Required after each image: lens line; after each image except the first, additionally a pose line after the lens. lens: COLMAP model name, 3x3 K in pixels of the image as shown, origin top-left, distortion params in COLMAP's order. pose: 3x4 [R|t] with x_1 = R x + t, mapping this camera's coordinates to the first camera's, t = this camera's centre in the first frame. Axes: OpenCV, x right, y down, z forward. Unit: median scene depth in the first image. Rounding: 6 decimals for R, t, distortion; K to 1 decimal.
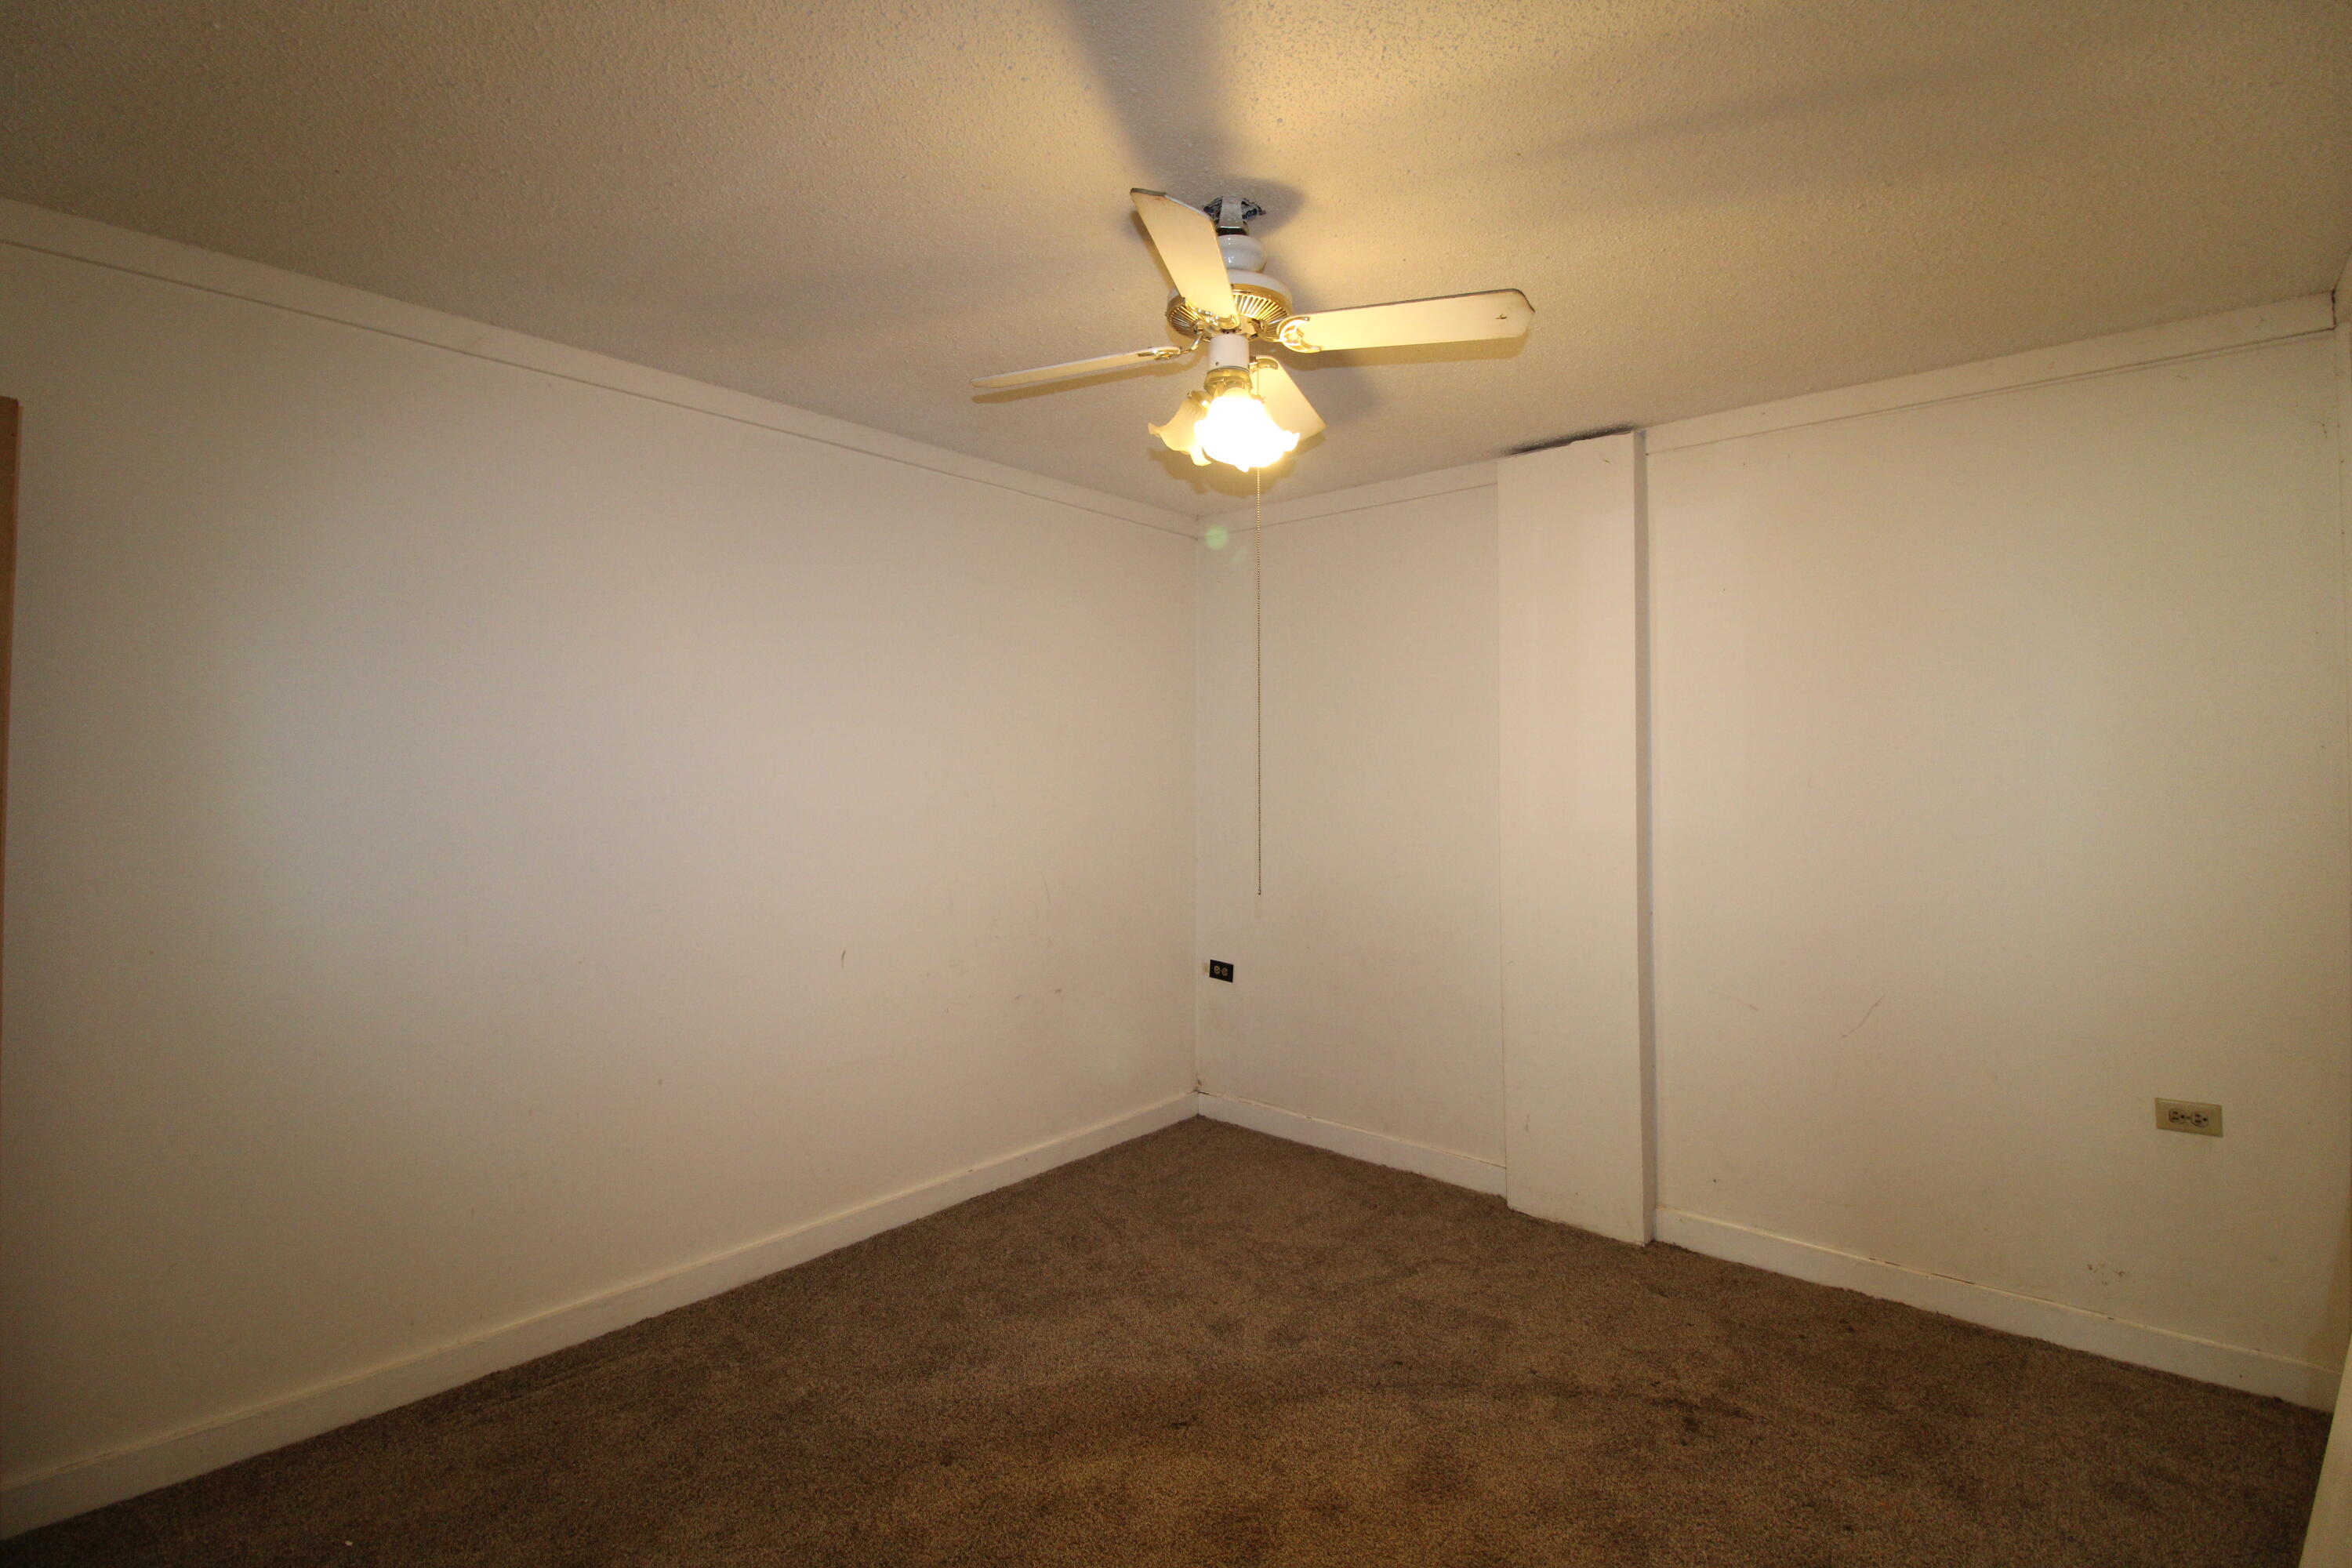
lens RADIAL K [[1083.0, 0, 1180.8], [0, 1083.0, 746.5], [0, 0, 1]] dist [0.001326, -0.014192]
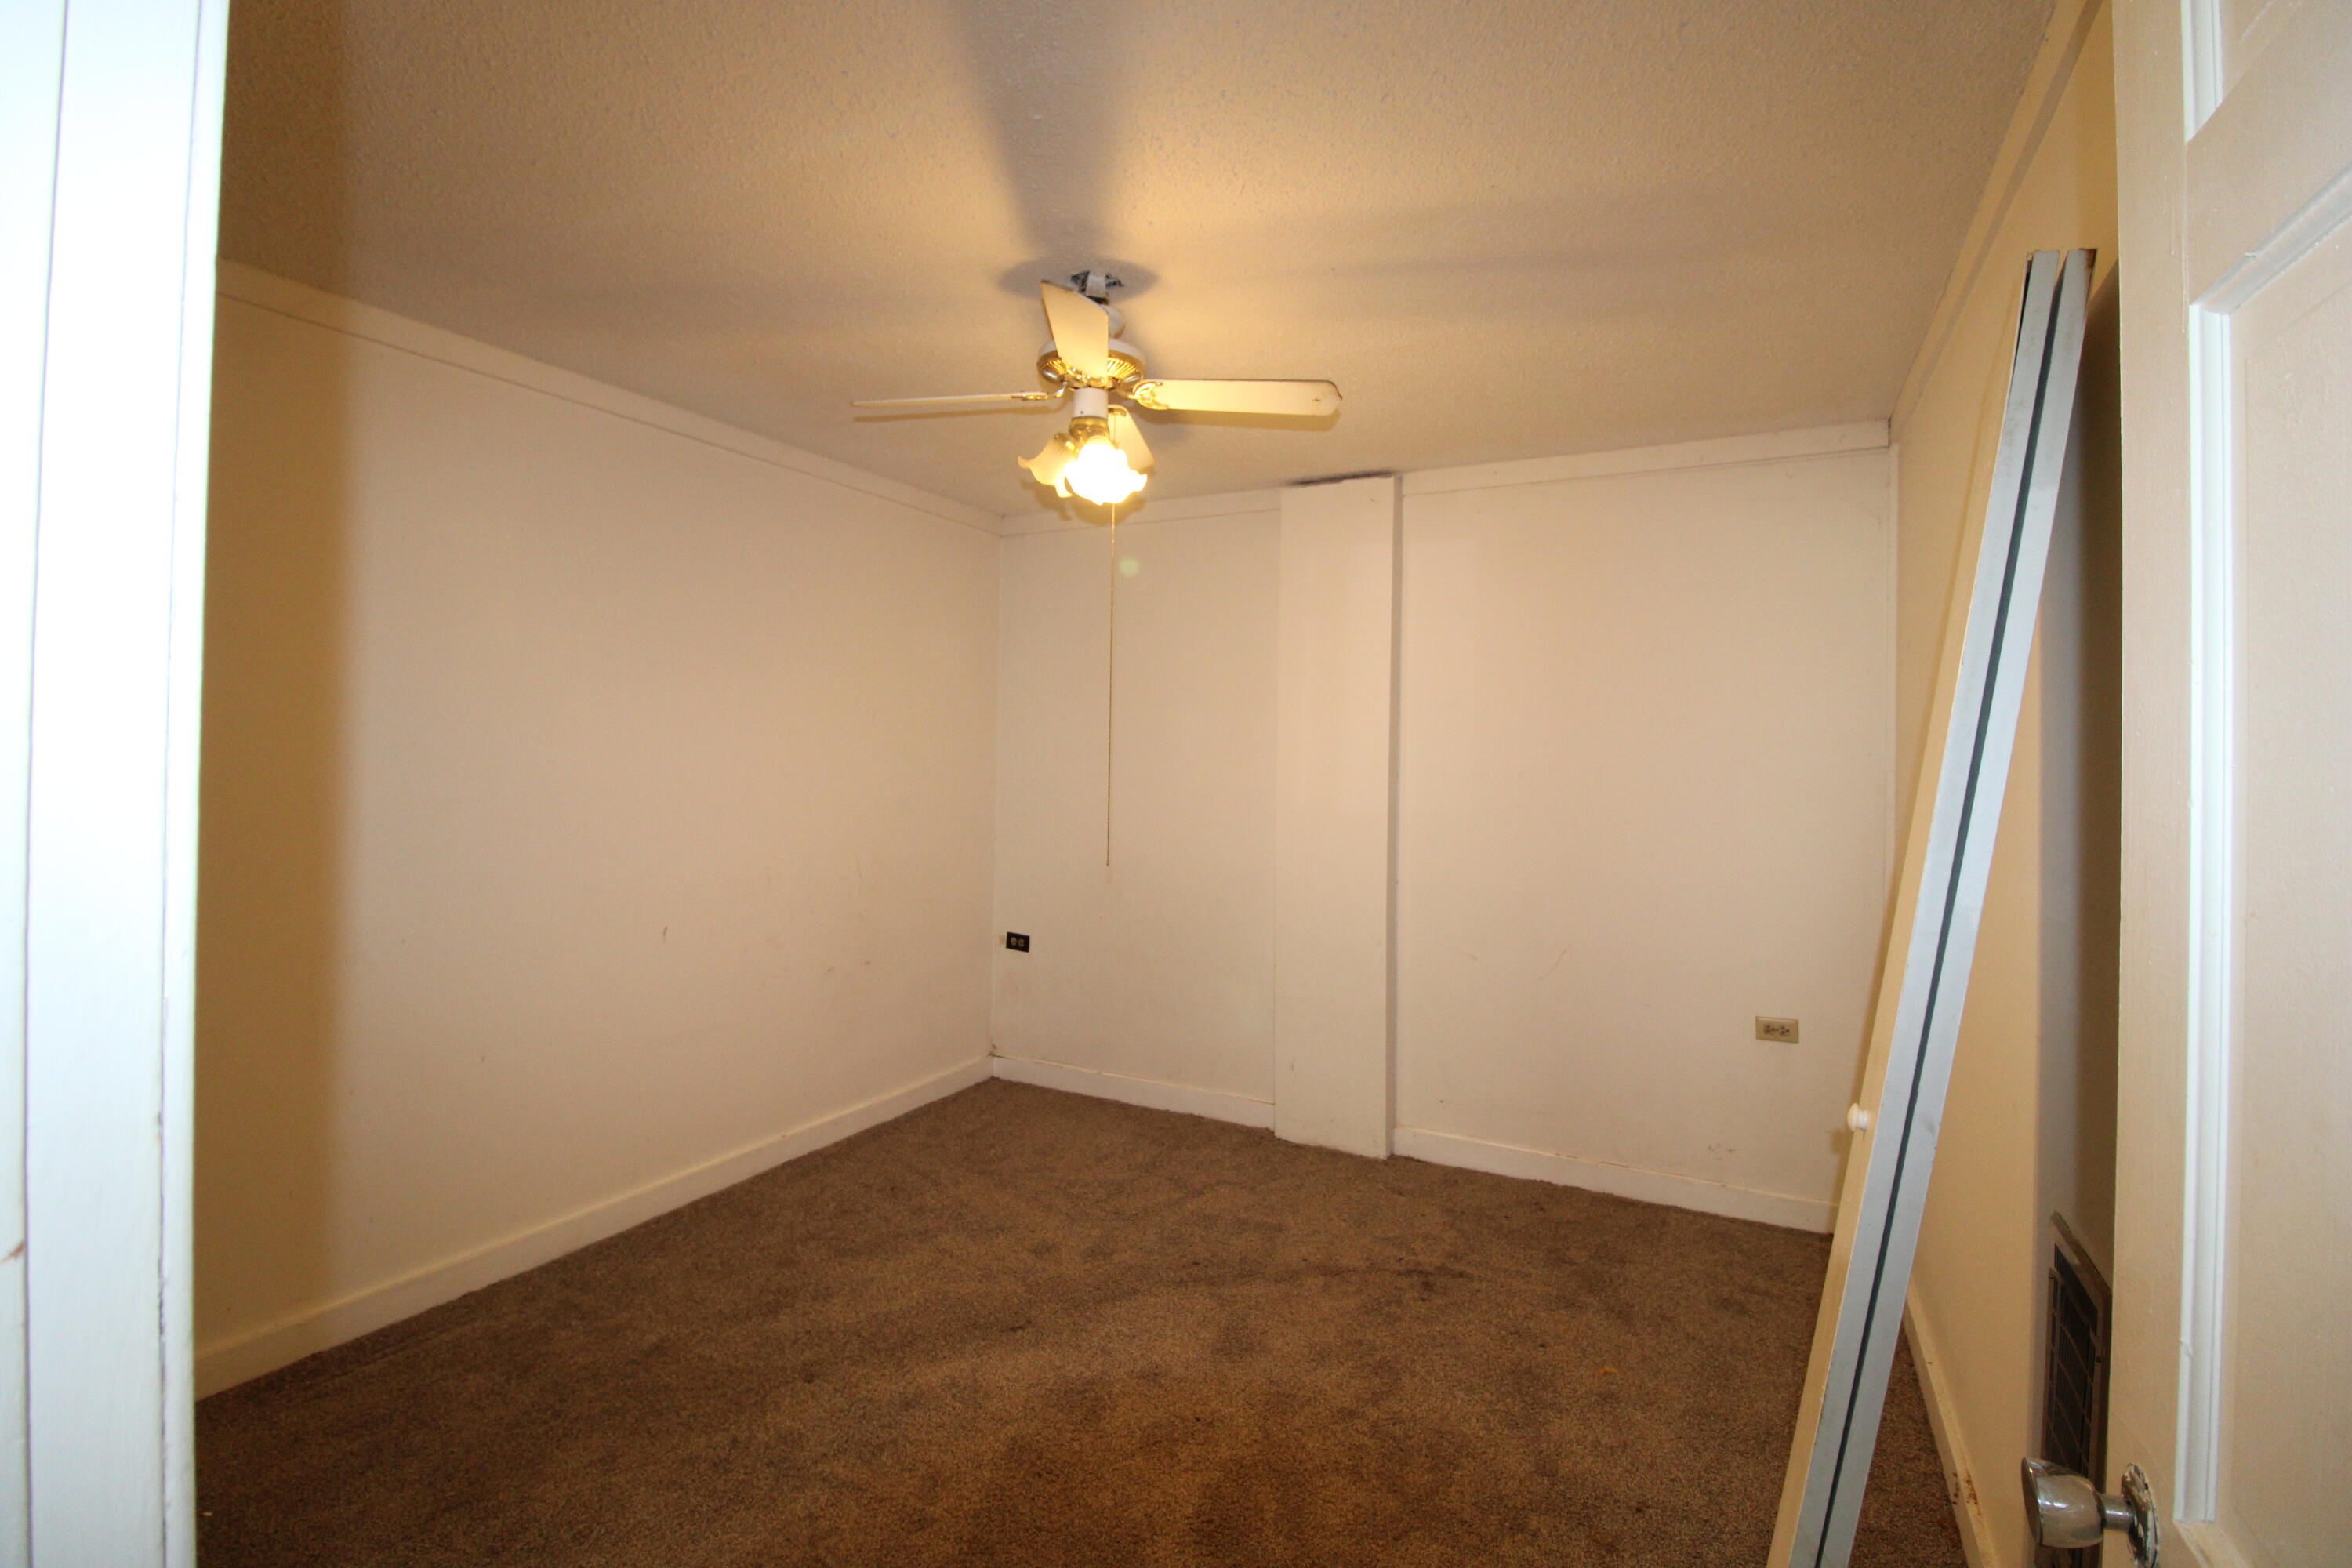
lens RADIAL K [[1083.0, 0, 1180.8], [0, 1083.0, 746.5], [0, 0, 1]] dist [0.001326, -0.014192]
pose [[0.972341, 0.018002, 0.232869, -0.102264], [-0.021891, 0.999661, 0.014123, -0.009031], [-0.232536, -0.018830, 0.972406, -0.134588]]
